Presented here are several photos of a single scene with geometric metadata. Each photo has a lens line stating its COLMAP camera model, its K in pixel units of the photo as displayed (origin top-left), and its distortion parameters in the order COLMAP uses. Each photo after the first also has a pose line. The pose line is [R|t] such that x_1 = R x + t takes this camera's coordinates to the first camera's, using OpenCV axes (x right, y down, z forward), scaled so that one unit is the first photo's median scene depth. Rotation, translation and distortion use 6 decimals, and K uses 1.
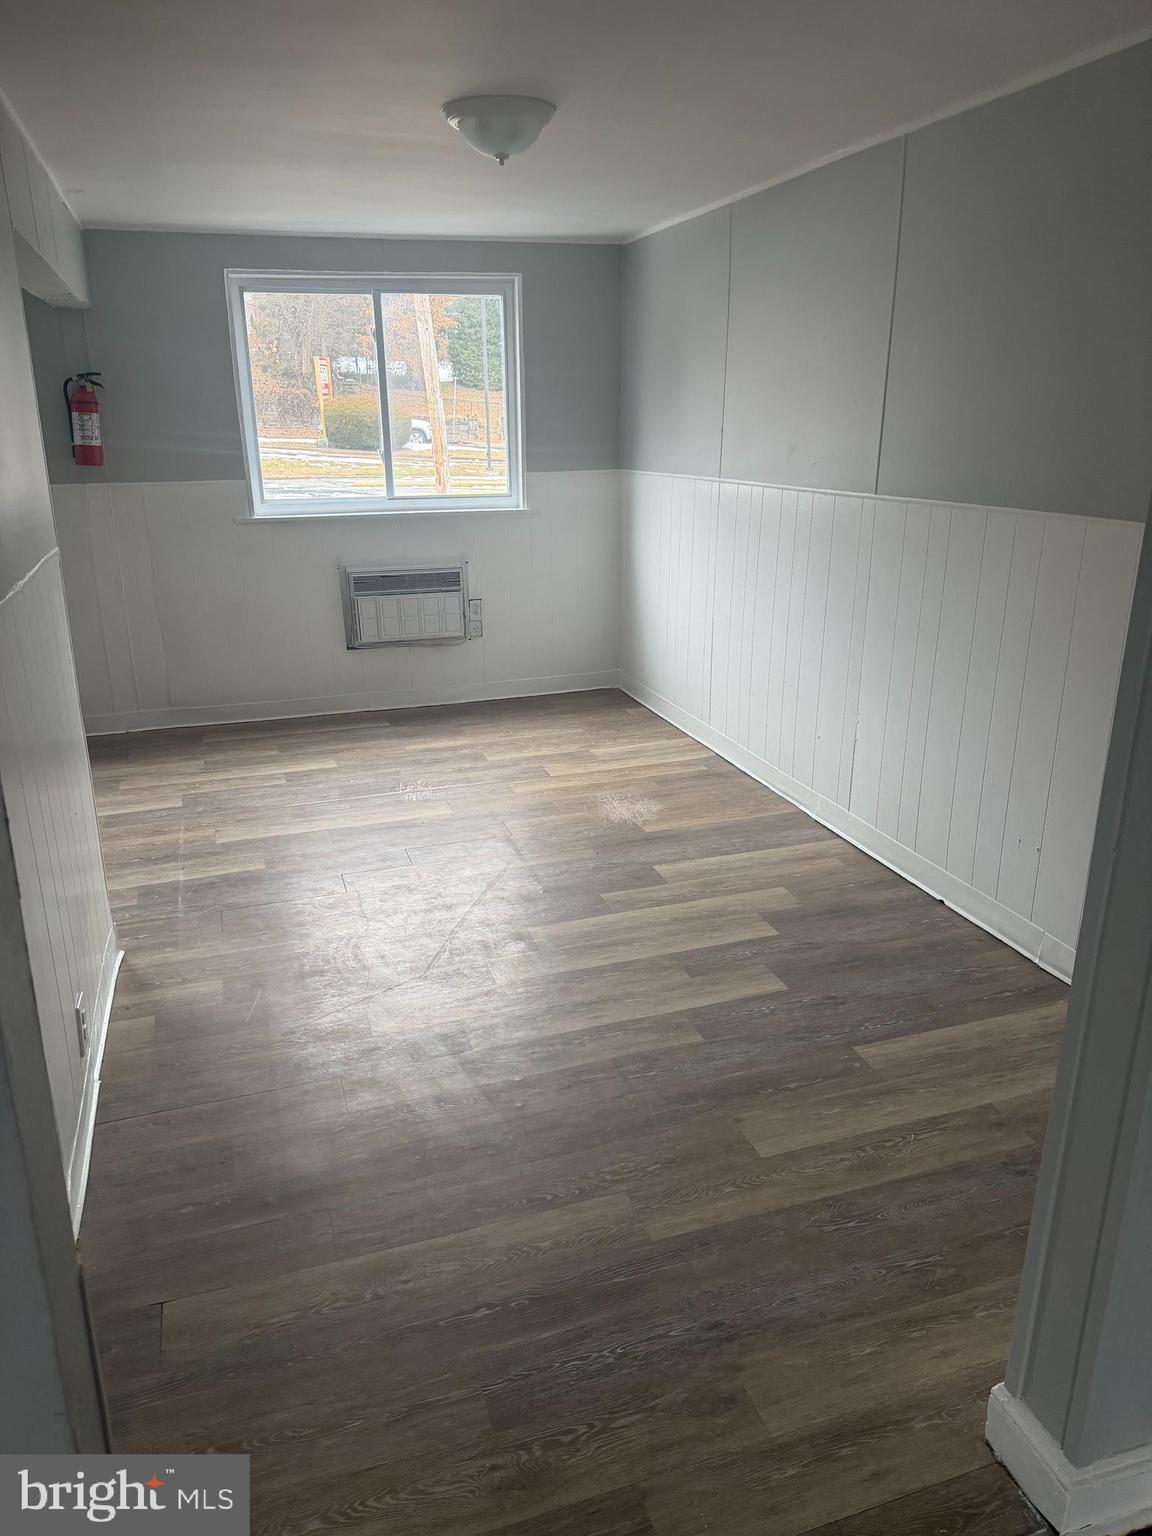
lens RADIAL K [[1086.5, 0, 574.8], [0, 1086.5, 766.3], [0, 0, 1]] dist [0.046927, -0.053538]
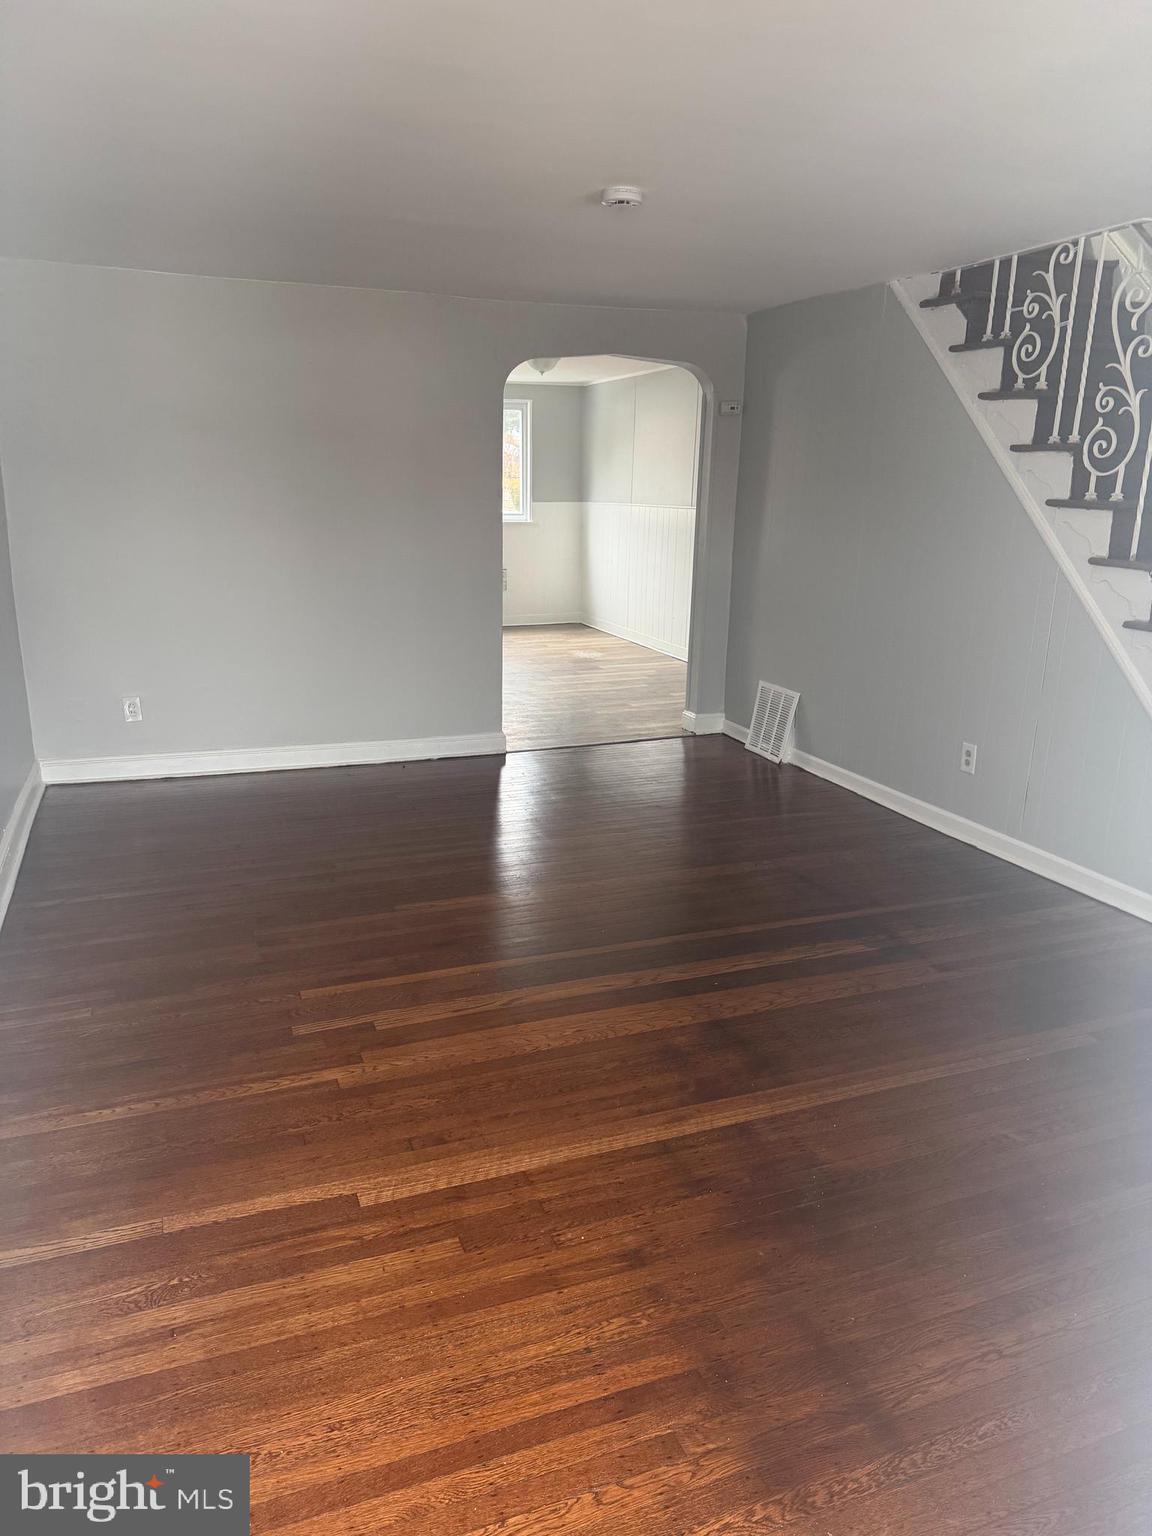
lens RADIAL K [[1086.5, 0, 575.9], [0, 1086.5, 770.1], [0, 0, 1]] dist [0.046927, -0.053538]
pose [[0.999171, 0.004970, 0.040398, -0.045226], [-0.002332, 0.997876, -0.065104, 0.327617], [-0.040635, 0.064956, 0.997060, -0.882356]]
